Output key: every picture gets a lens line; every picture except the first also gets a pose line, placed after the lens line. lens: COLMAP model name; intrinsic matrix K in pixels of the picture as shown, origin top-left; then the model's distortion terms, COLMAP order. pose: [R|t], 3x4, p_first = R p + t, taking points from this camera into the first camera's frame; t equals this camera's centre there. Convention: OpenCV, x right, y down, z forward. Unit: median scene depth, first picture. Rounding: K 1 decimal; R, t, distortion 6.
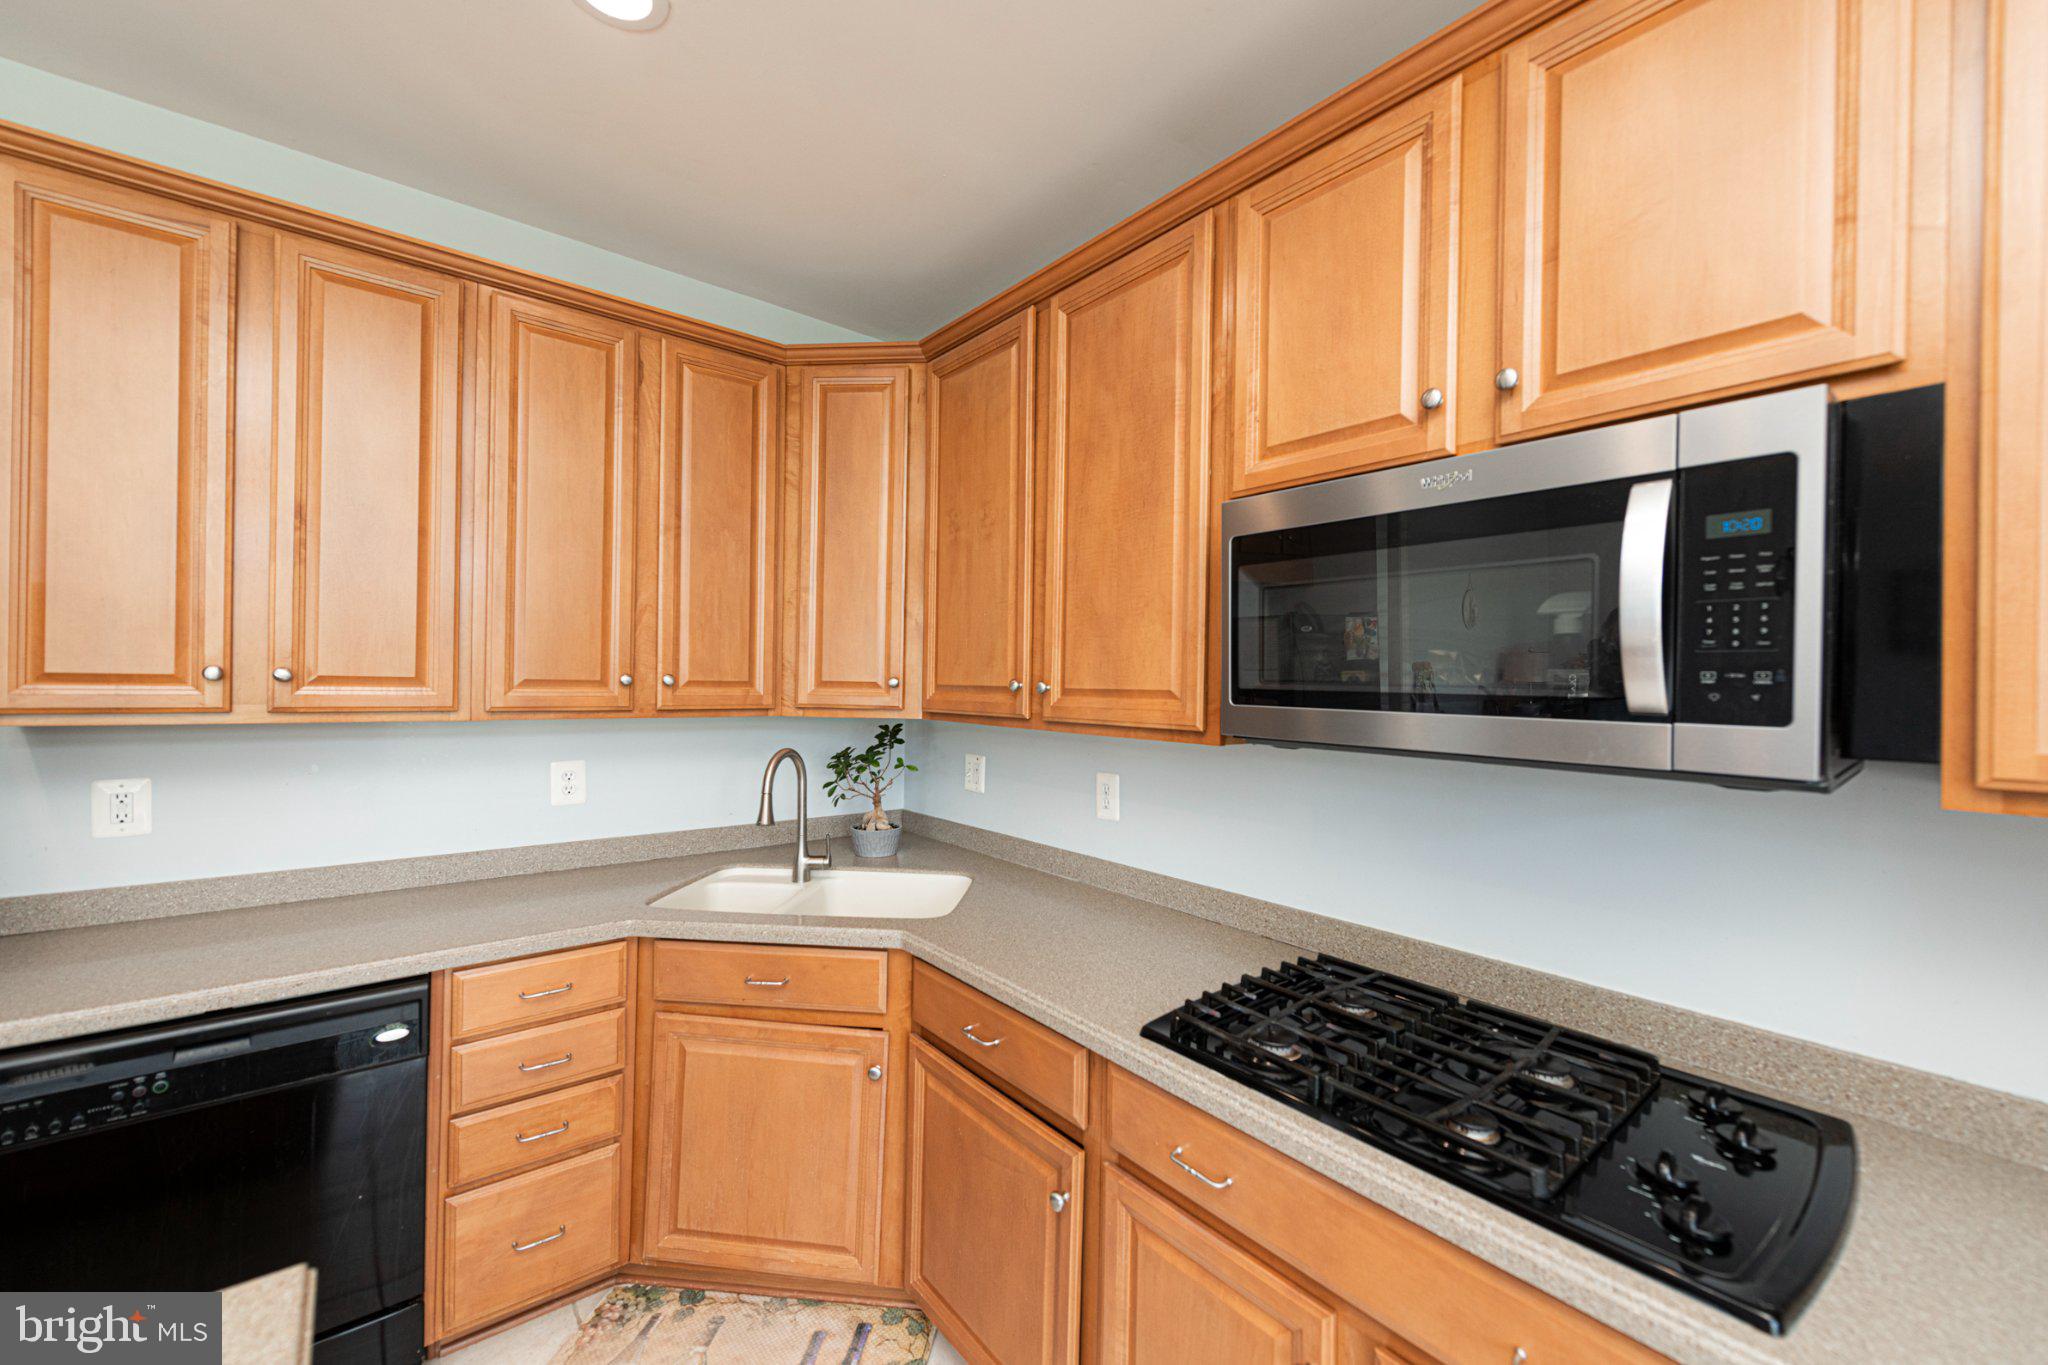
lens RADIAL K [[790.4, 0, 1024.0], [0, 790.4, 682.5], [0, 0, 1]] dist [0.013967, -0.003694]
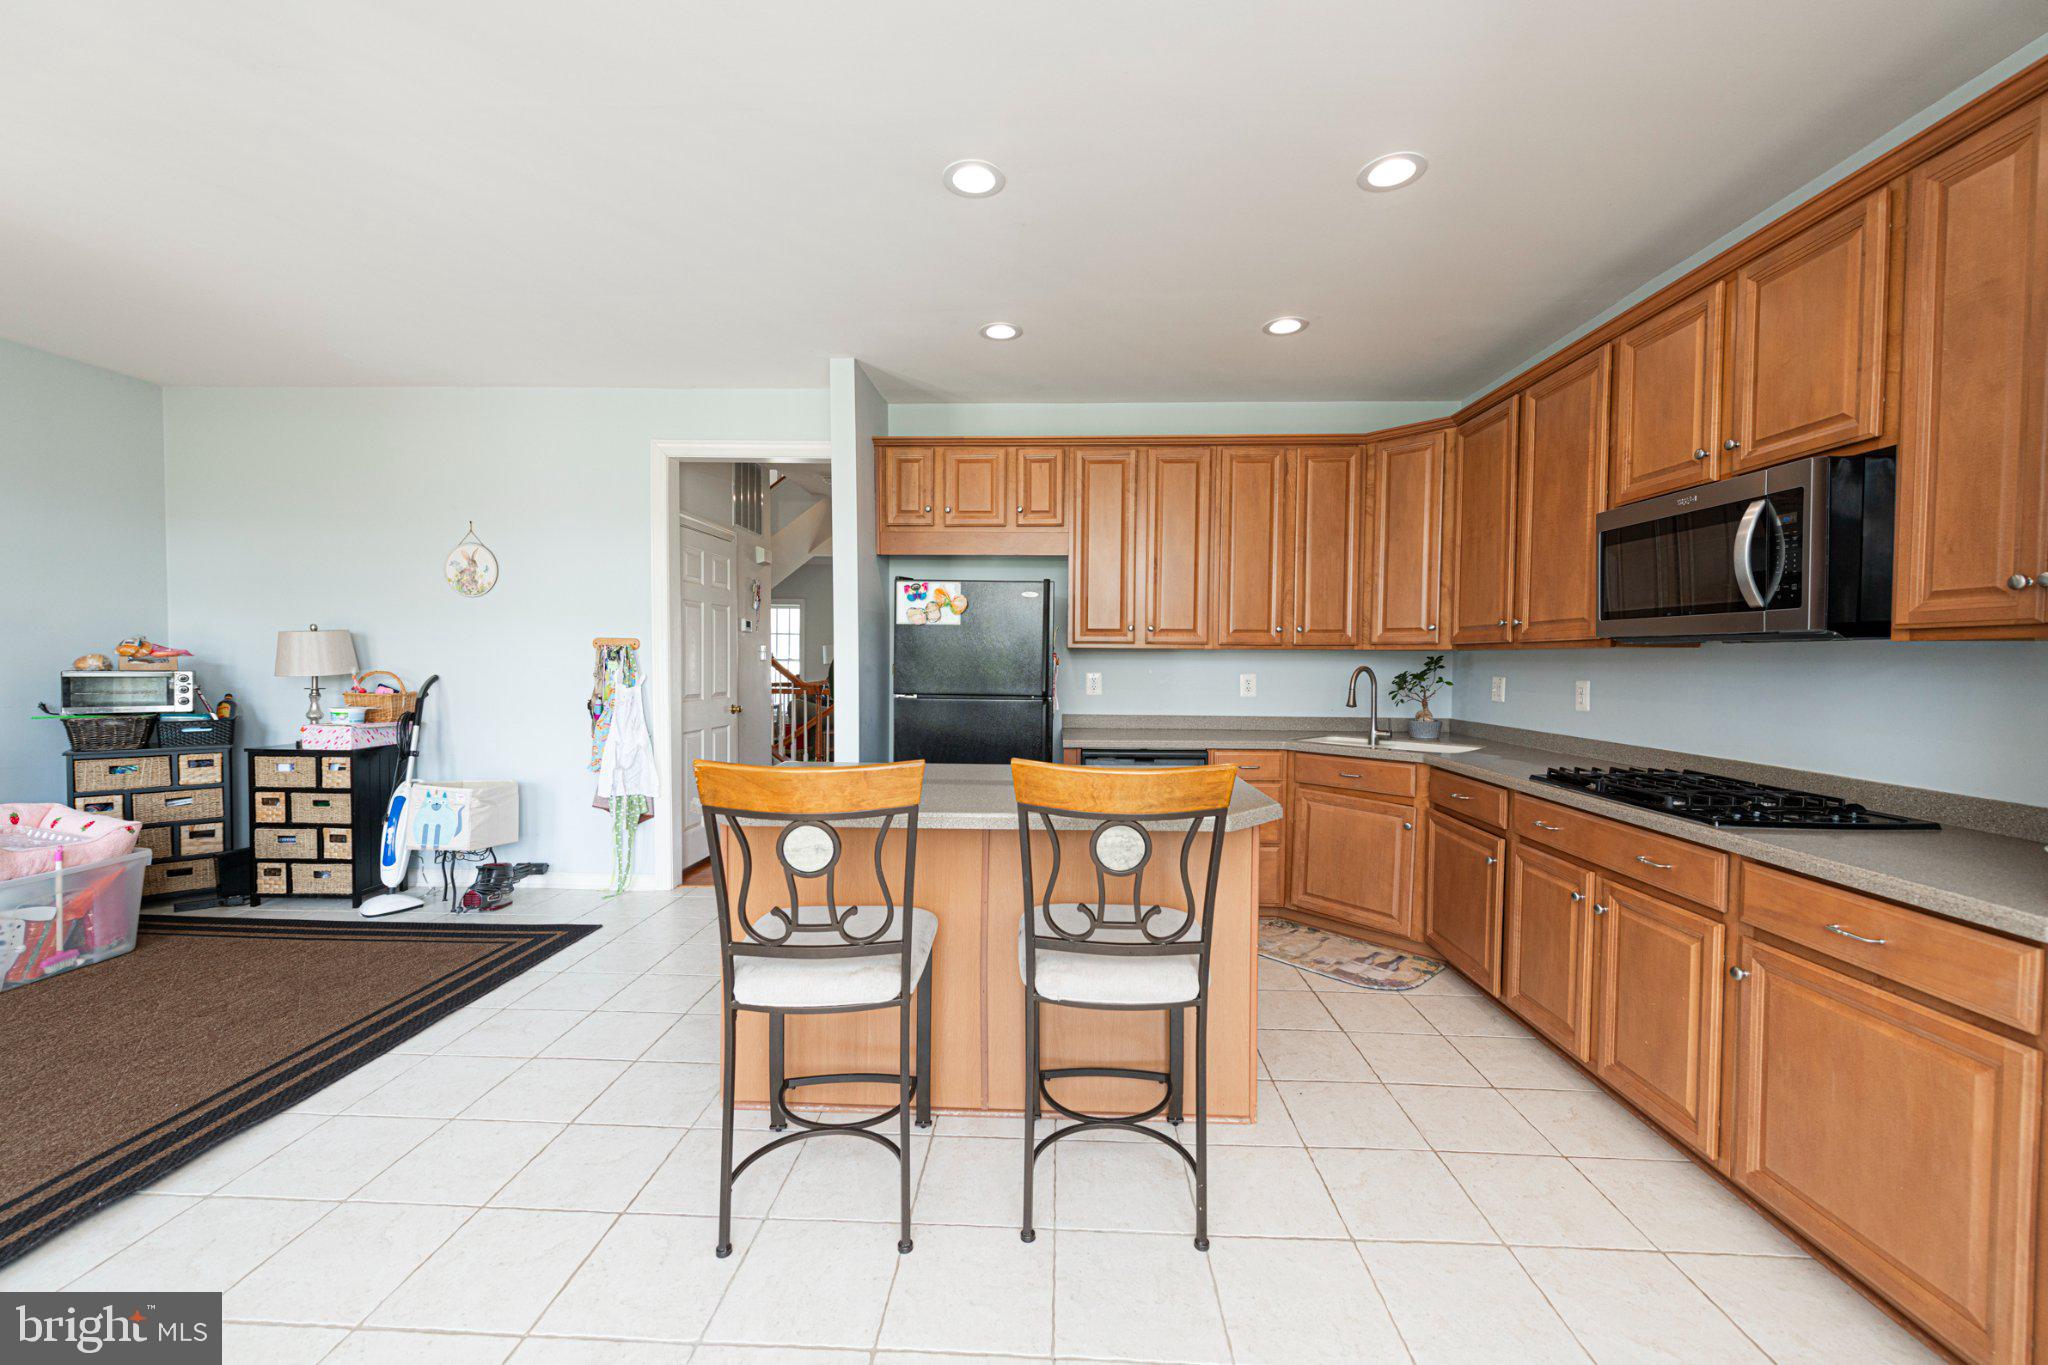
lens RADIAL K [[796.4, 0, 1030.2], [0, 796.4, 683.1], [0, 0, 1]] dist [0.013292, -0.004664]
pose [[0.753891, 0.009463, -0.656931, 0.356939], [0.004333, 0.999803, 0.019374, 0.096224], [0.656985, -0.017452, 0.753702, -0.963843]]
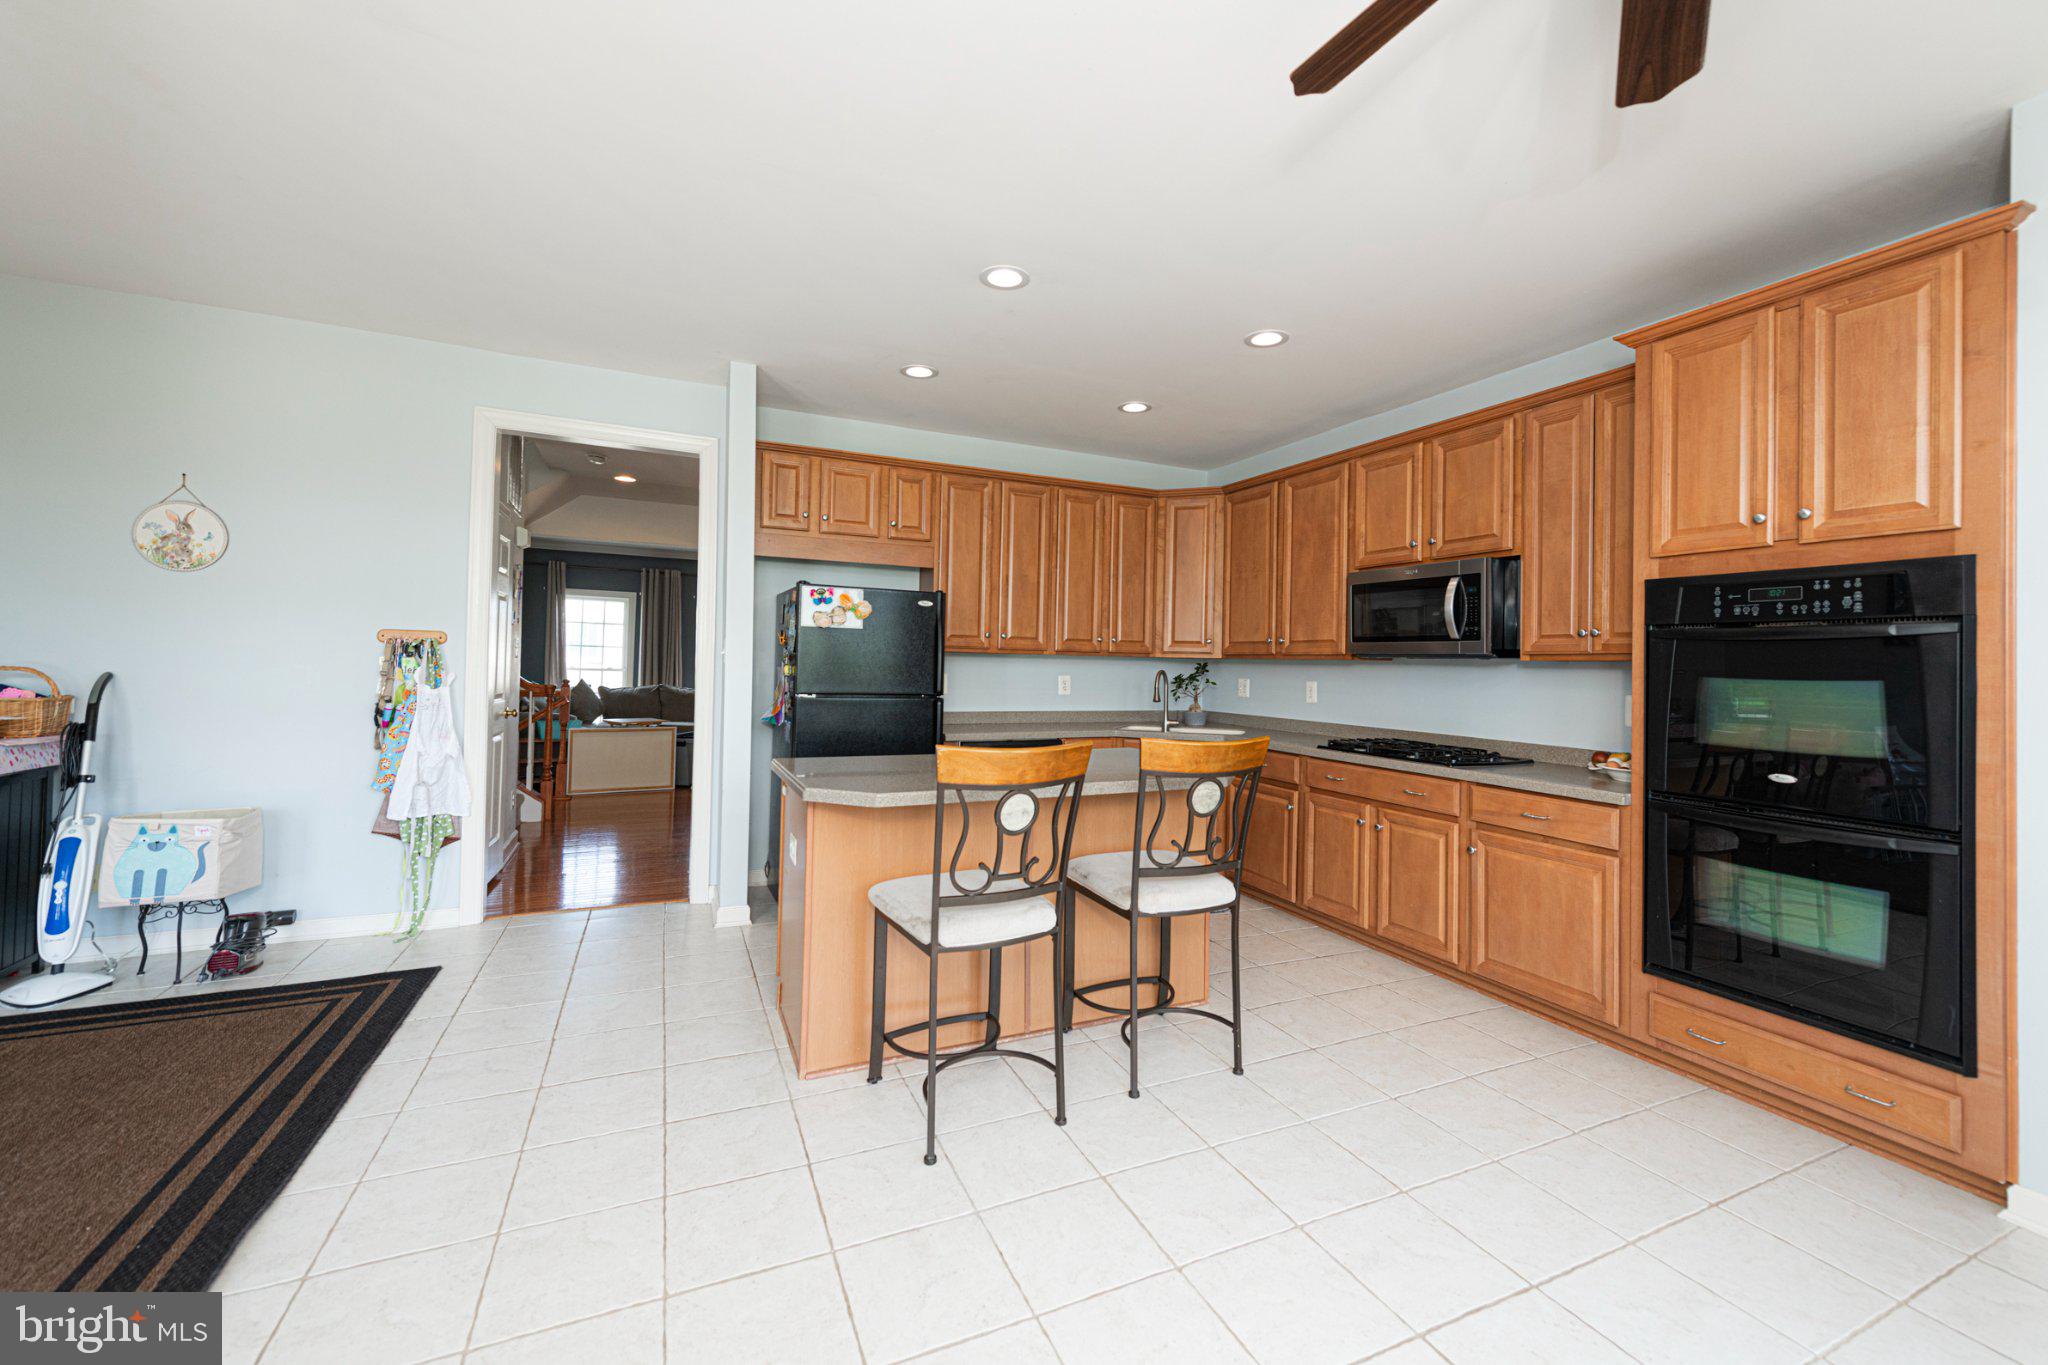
lens RADIAL K [[817.7, 0, 1035.6], [0, 817.7, 650.5], [0, 0, 1]] dist [0.013700, -0.004350]
pose [[0.969404, -0.000415, -0.245471, -0.088994], [-0.004901, 0.999767, -0.021045, 0.090465], [0.245423, 0.021604, 0.969175, -1.577065]]
